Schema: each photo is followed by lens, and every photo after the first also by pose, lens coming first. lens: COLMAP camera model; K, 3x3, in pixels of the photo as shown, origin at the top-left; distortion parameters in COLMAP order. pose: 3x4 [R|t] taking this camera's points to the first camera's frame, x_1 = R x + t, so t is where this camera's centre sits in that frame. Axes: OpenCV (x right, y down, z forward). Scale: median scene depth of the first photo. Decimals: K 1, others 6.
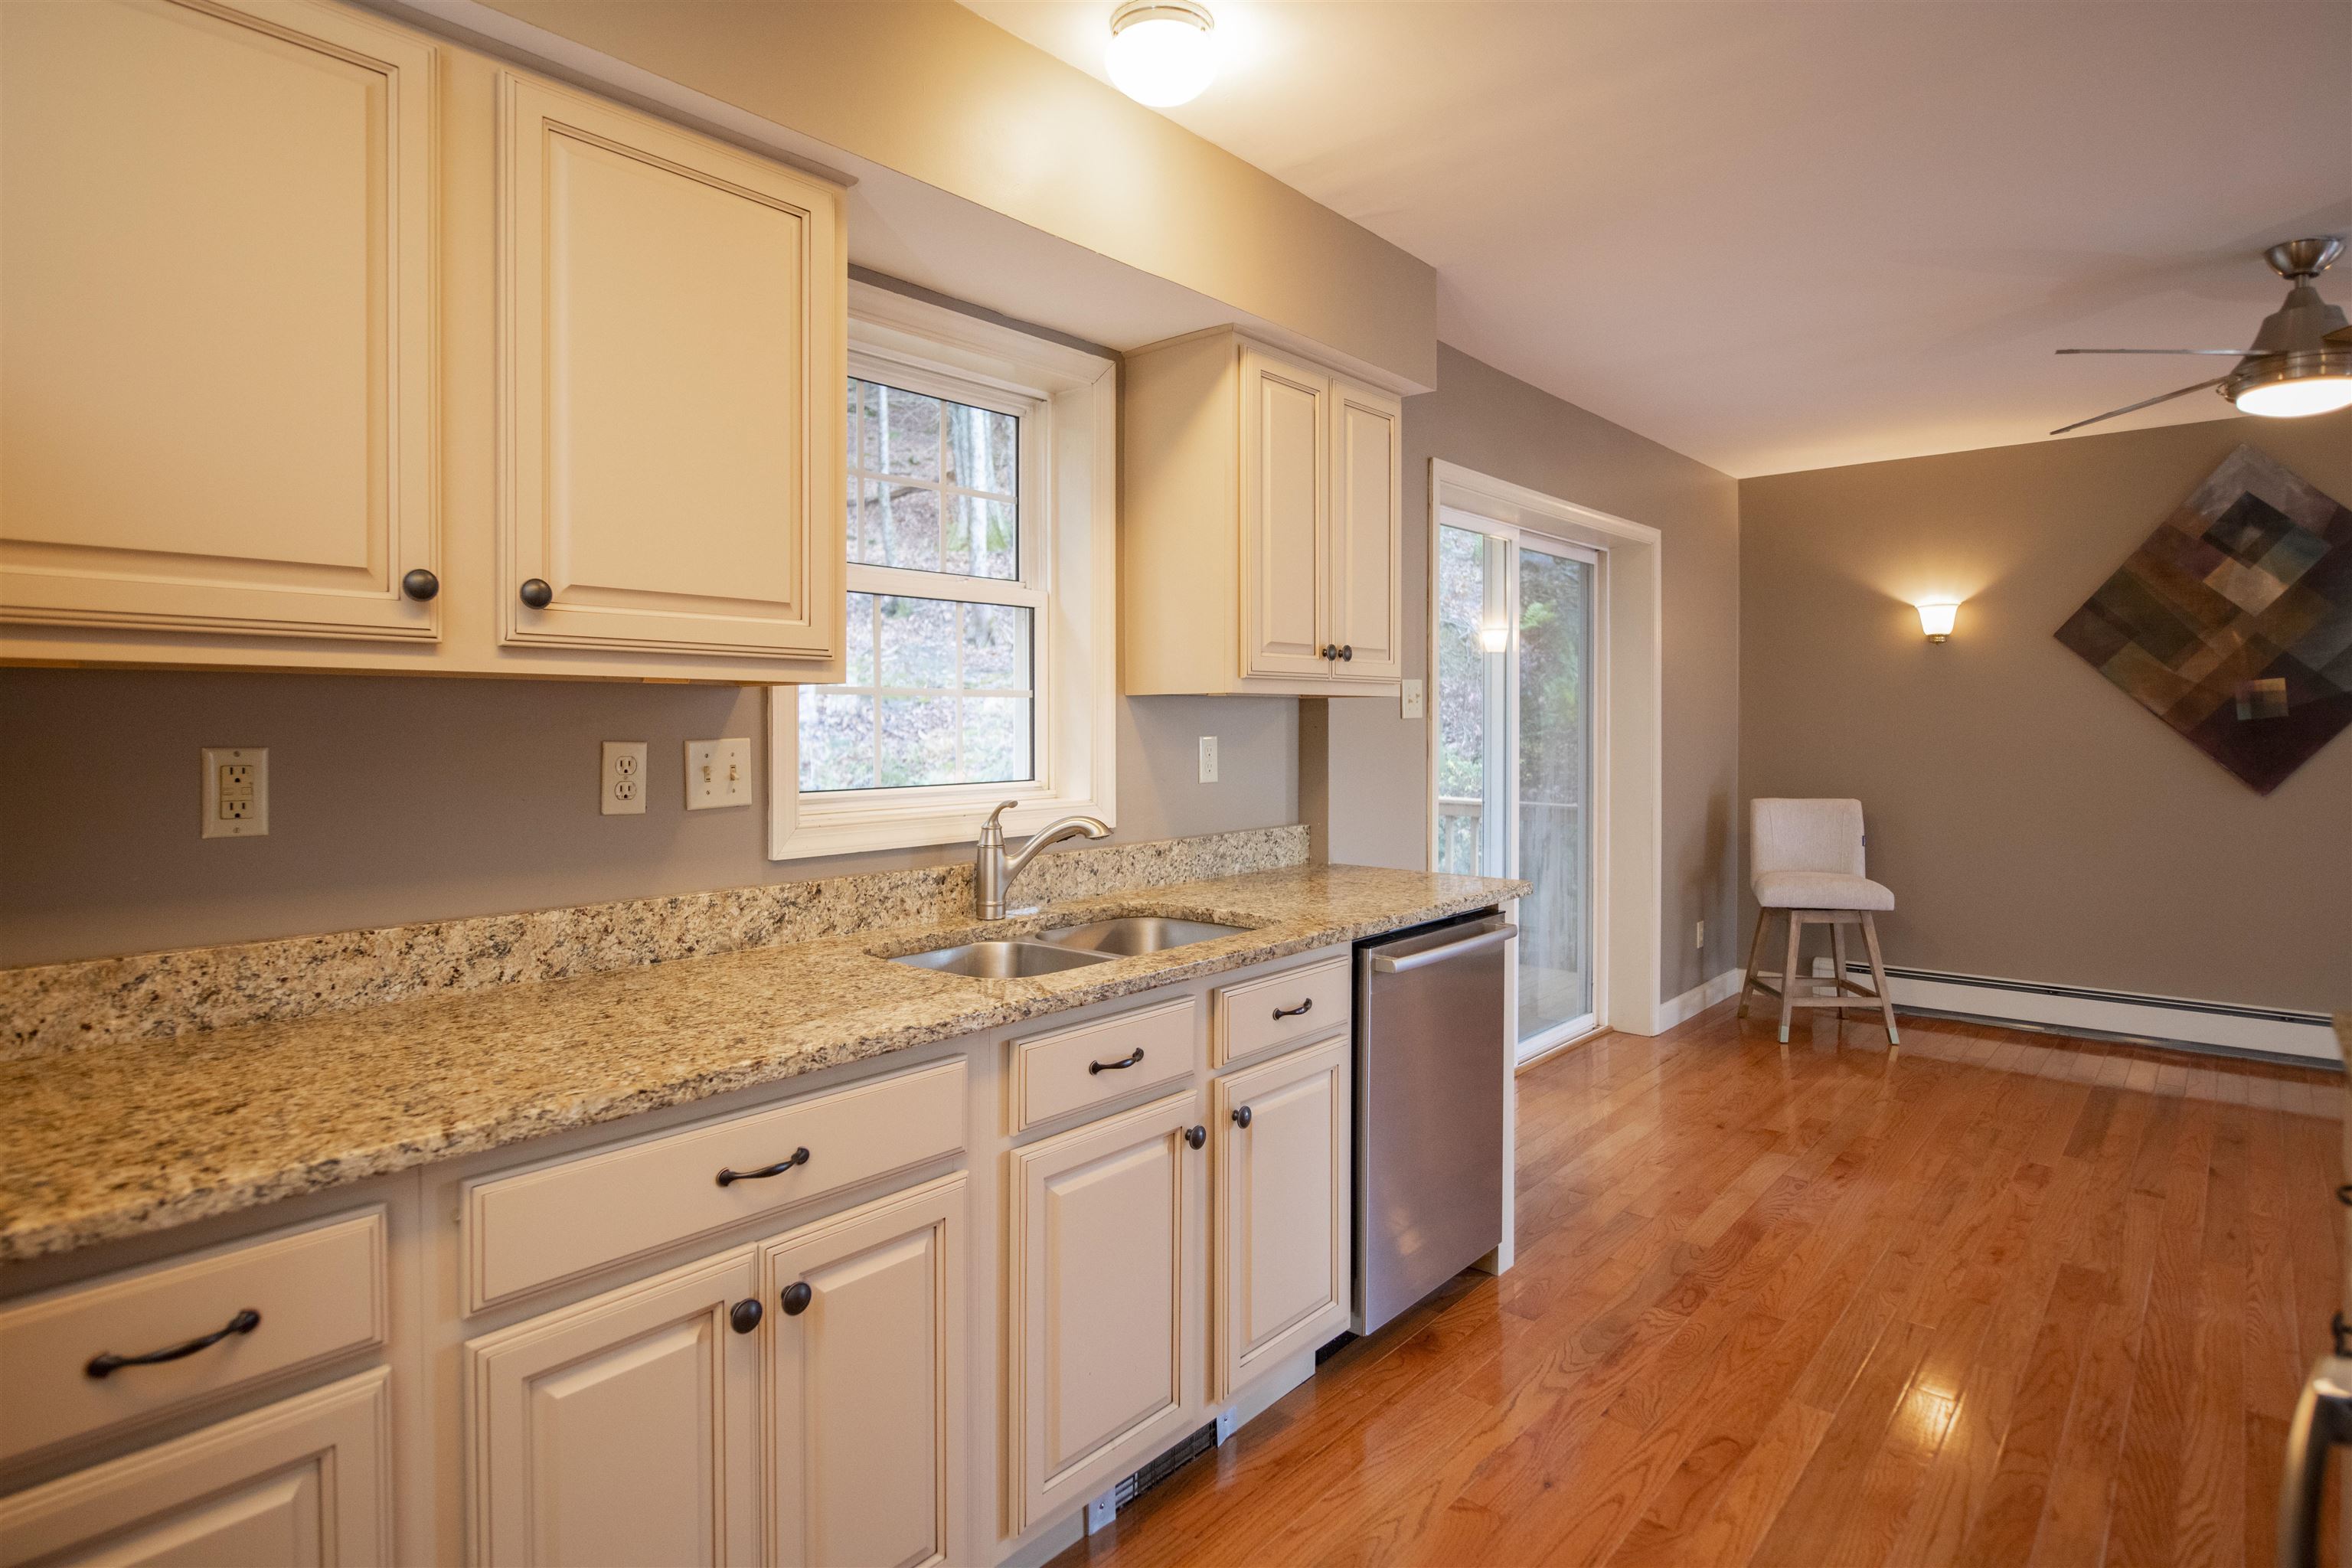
lens RADIAL K [[1284.7, 0, 1153.6], [0, 1284.7, 734.4], [0, 0, 1]] dist [0.002912, 0.004657]
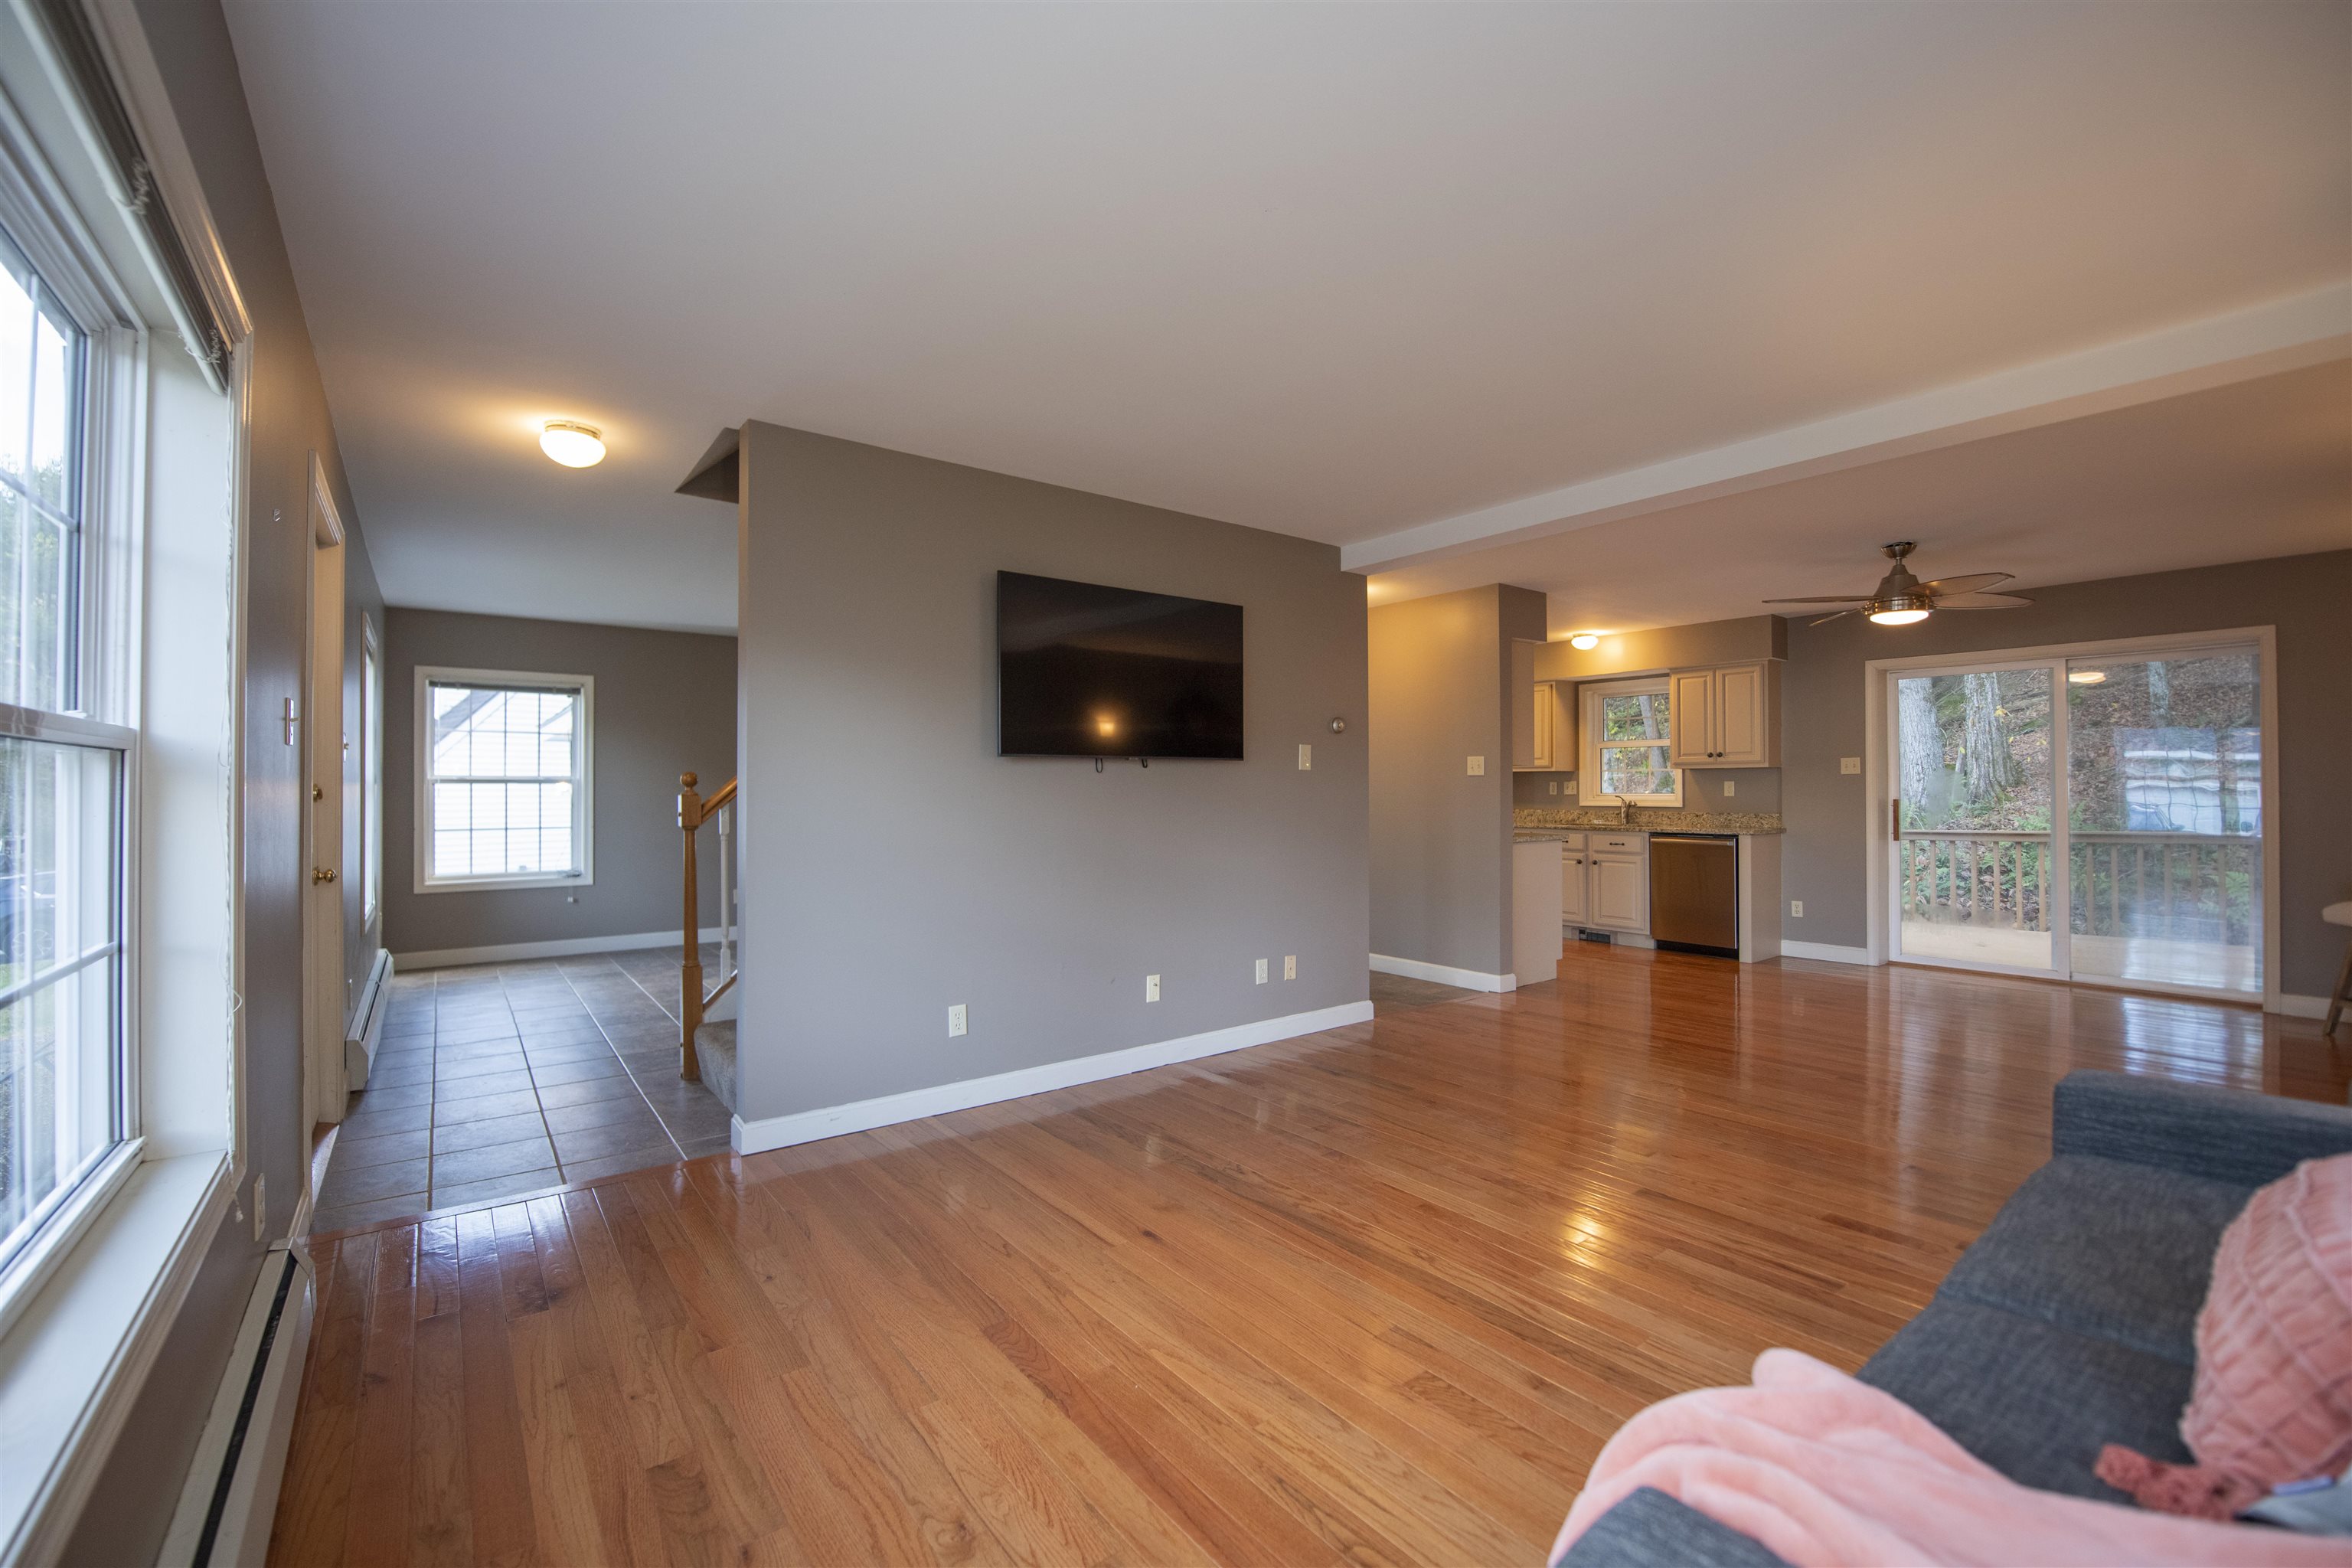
lens RADIAL K [[972.1, 0, 1165.4], [0, 972.1, 781.1], [0, 0, 1]] dist [-0.002615, -0.000400]
pose [[-0.215271, -0.006512, -0.976533, 3.690626], [-0.010703, 0.999933, -0.004309, 0.035657], [0.976496, 0.009524, -0.215326, 0.231005]]
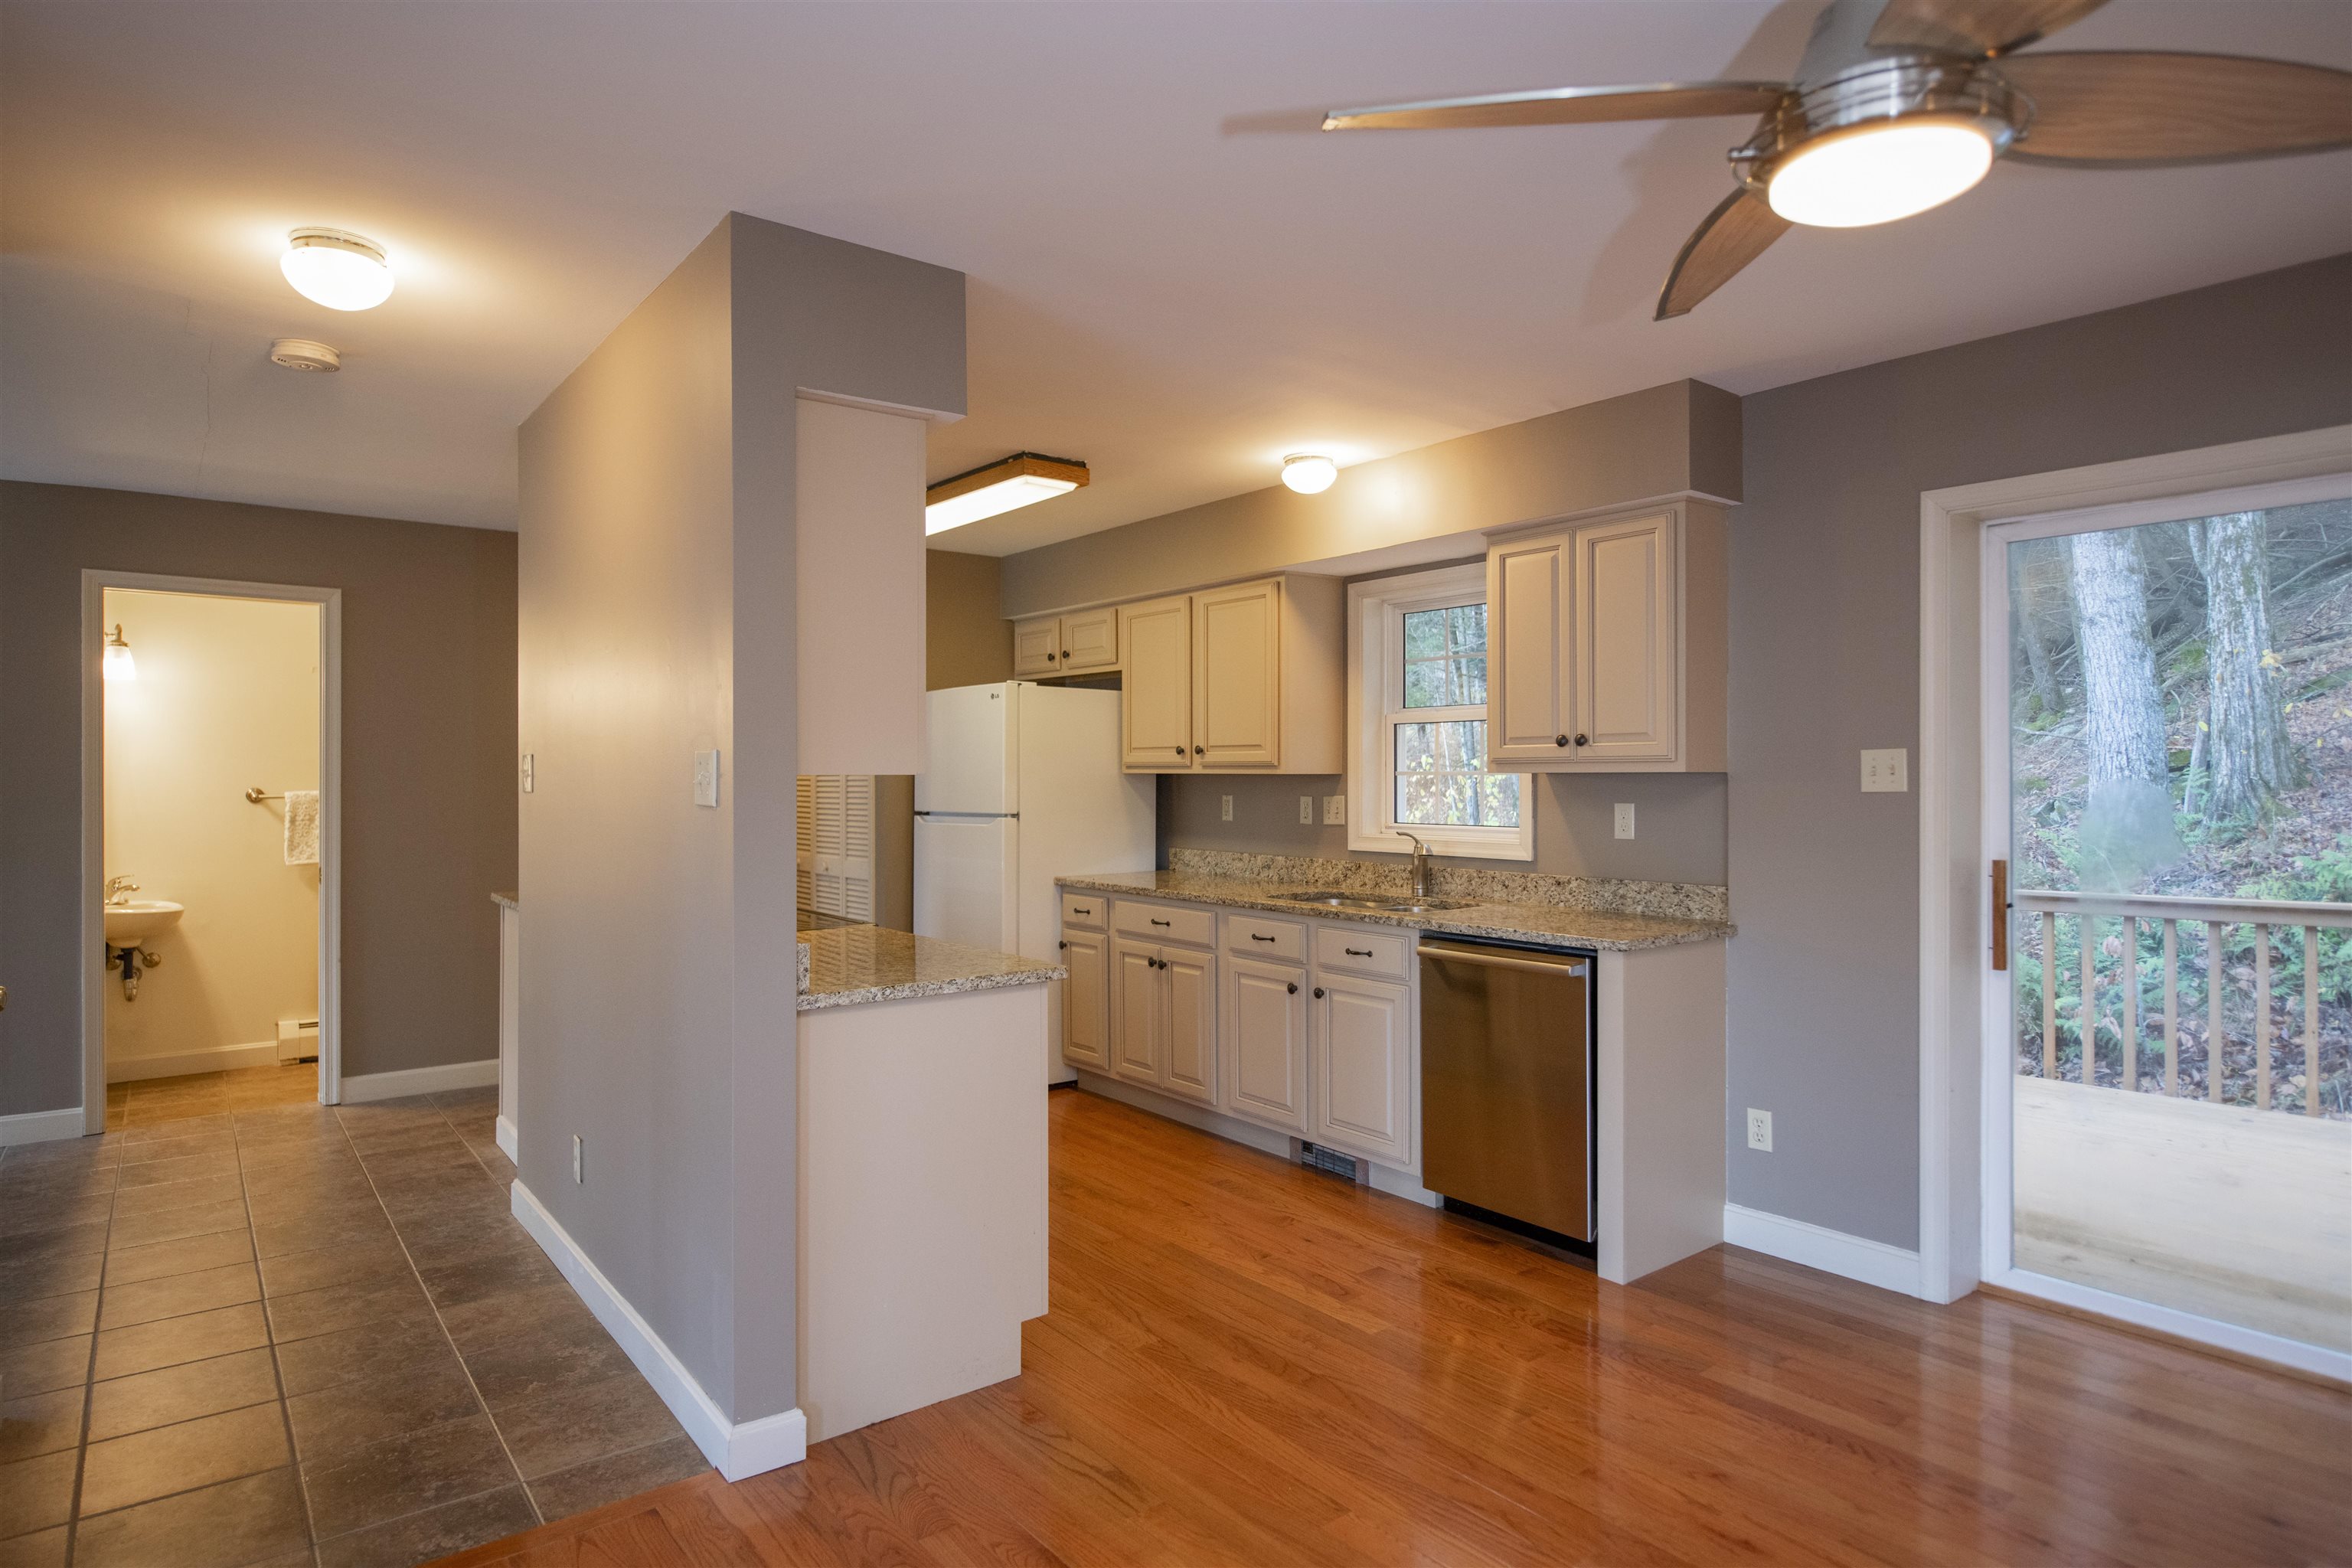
lens RADIAL K [[1284.7, 0, 1178.6], [0, 1284.7, 785.9], [0, 0, 1]] dist [0.002912, 0.004657]
pose [[-0.203933, 0.007942, -0.978953, 1.961928], [-0.009977, 0.999898, 0.010190, -0.035326], [0.978934, 0.011845, -0.203833, 1.145597]]
